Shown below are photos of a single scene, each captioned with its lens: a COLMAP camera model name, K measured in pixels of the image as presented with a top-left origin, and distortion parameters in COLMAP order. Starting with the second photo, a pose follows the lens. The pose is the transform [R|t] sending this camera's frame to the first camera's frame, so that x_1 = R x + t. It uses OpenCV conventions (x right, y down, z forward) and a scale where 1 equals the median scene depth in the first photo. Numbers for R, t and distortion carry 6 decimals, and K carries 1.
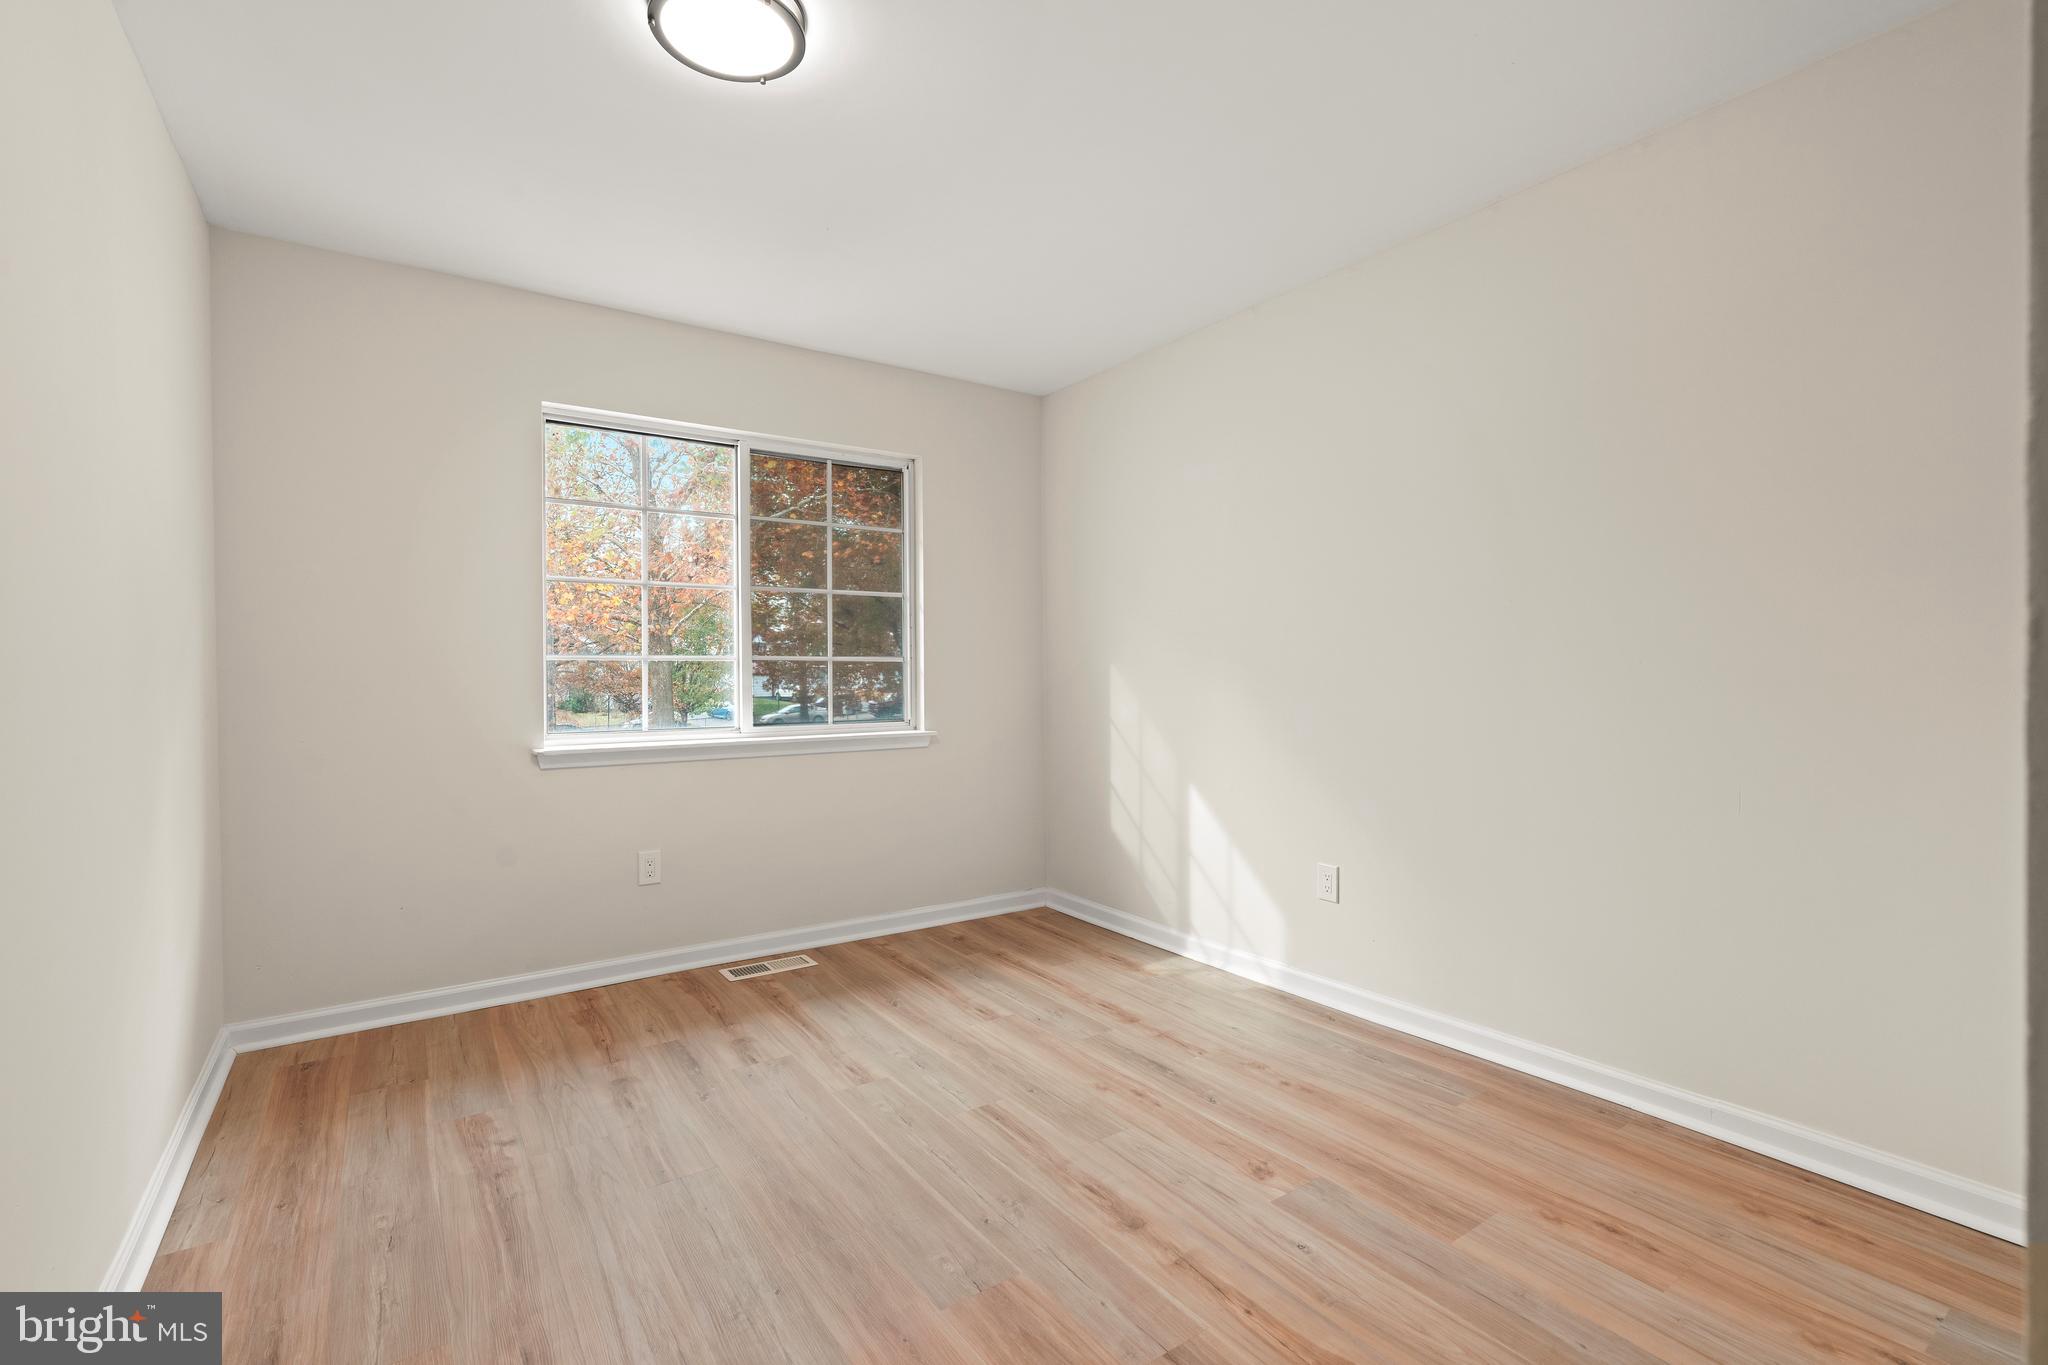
lens RADIAL K [[918.3, 0, 1027.1], [0, 918.3, 671.5], [0, 0, 1]] dist [-0.014122, 0.005046]
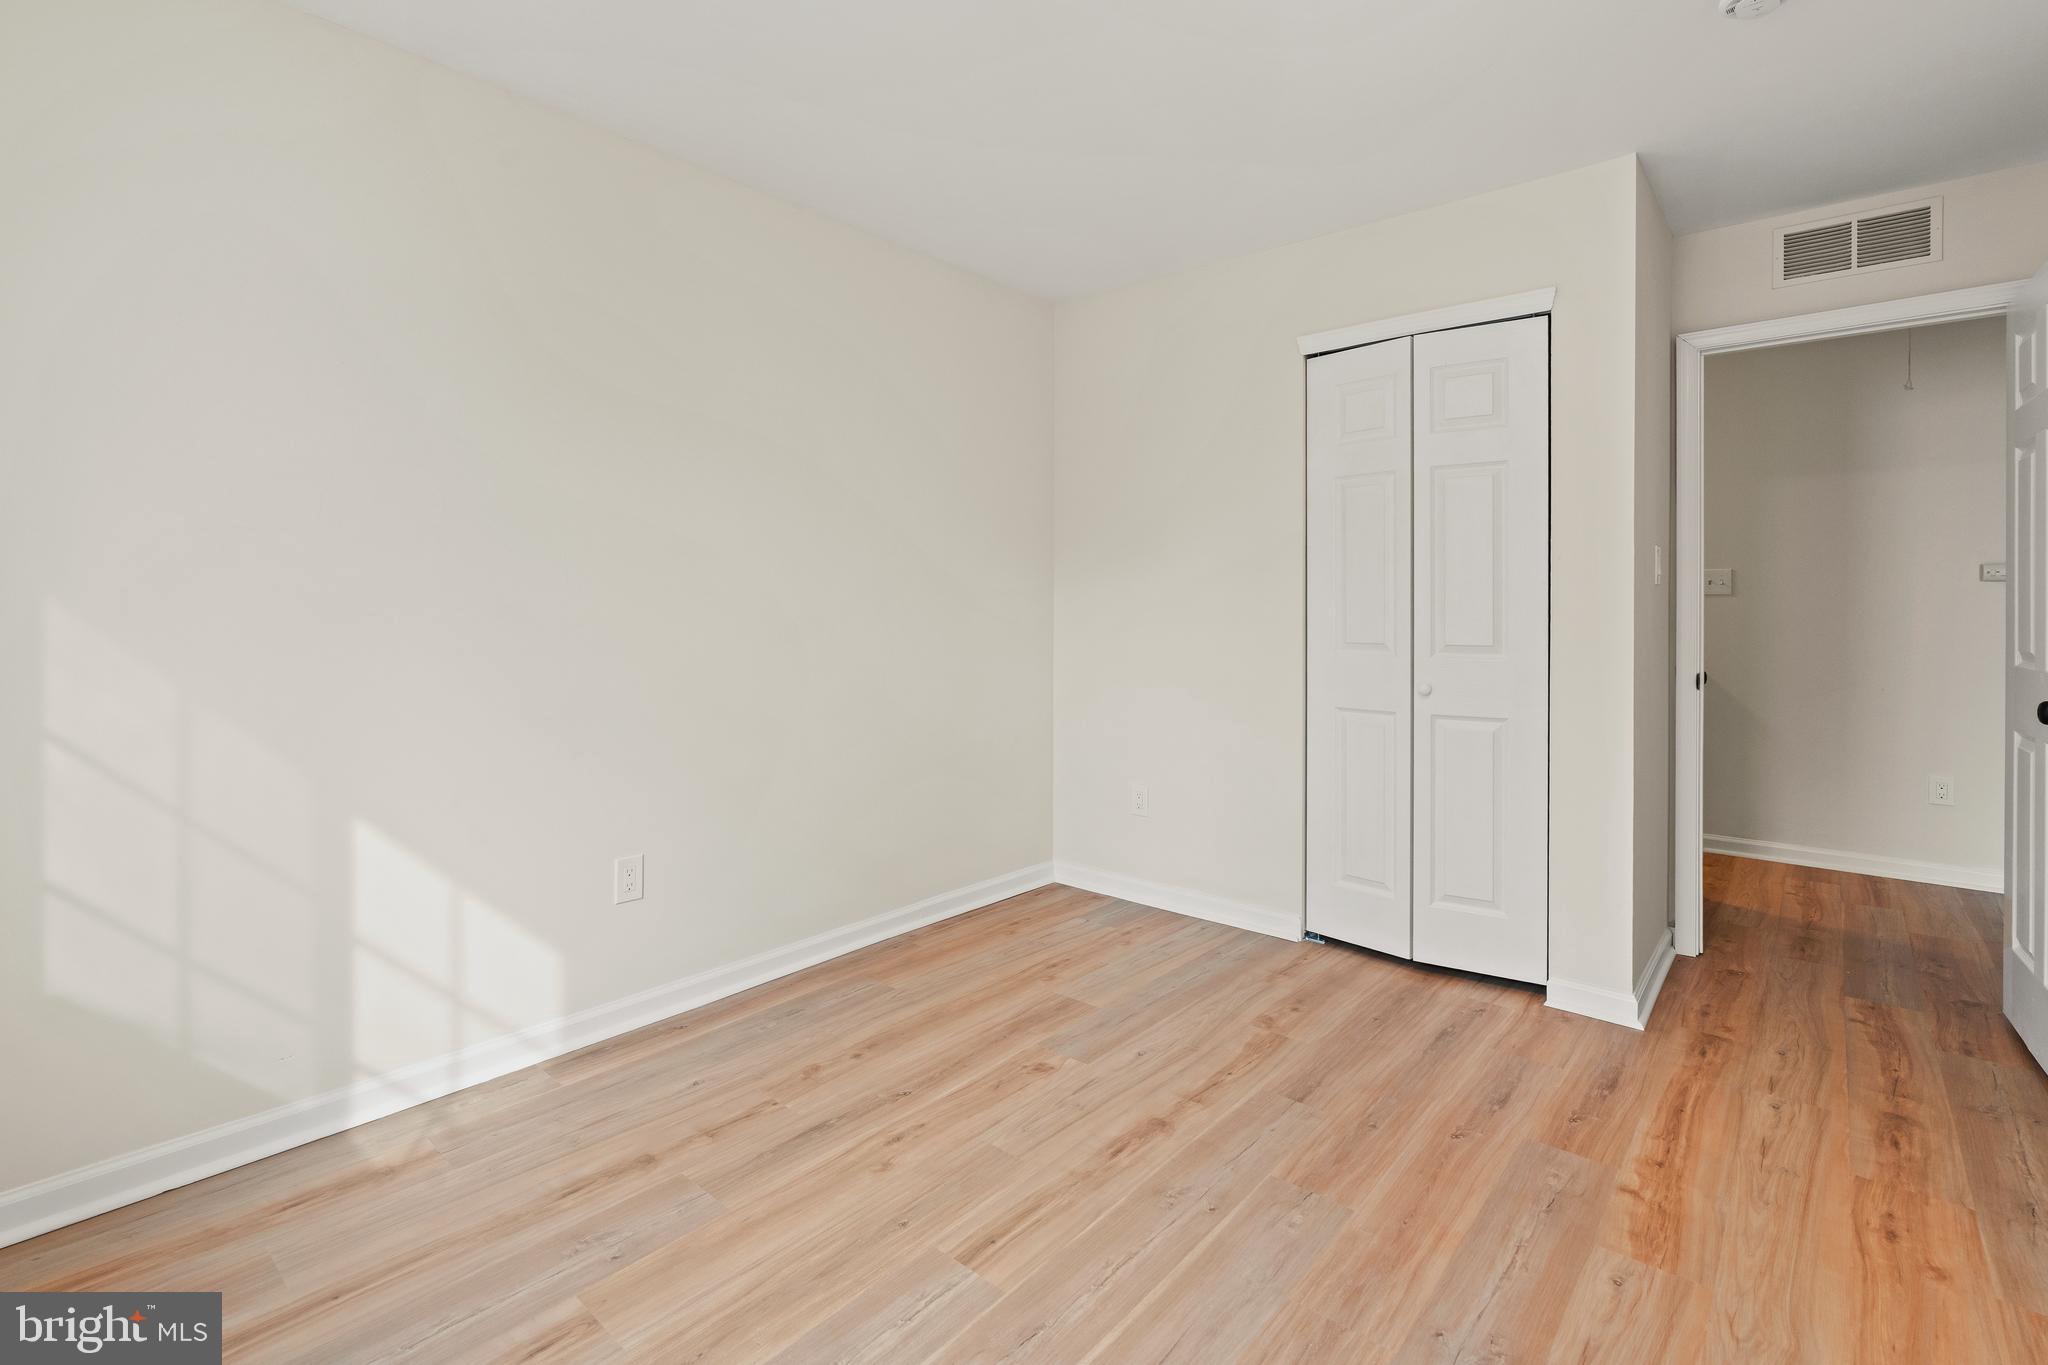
lens RADIAL K [[918.3, 0, 1038.2], [0, 918.3, 616.7], [0, 0, 1]] dist [-0.014122, 0.005046]
pose [[-0.247945, 0.001931, 0.968772, -0.729099], [-0.000642, 0.999997, -0.002157, 0.000982], [-0.968774, -0.001157, -0.247943, 1.135111]]
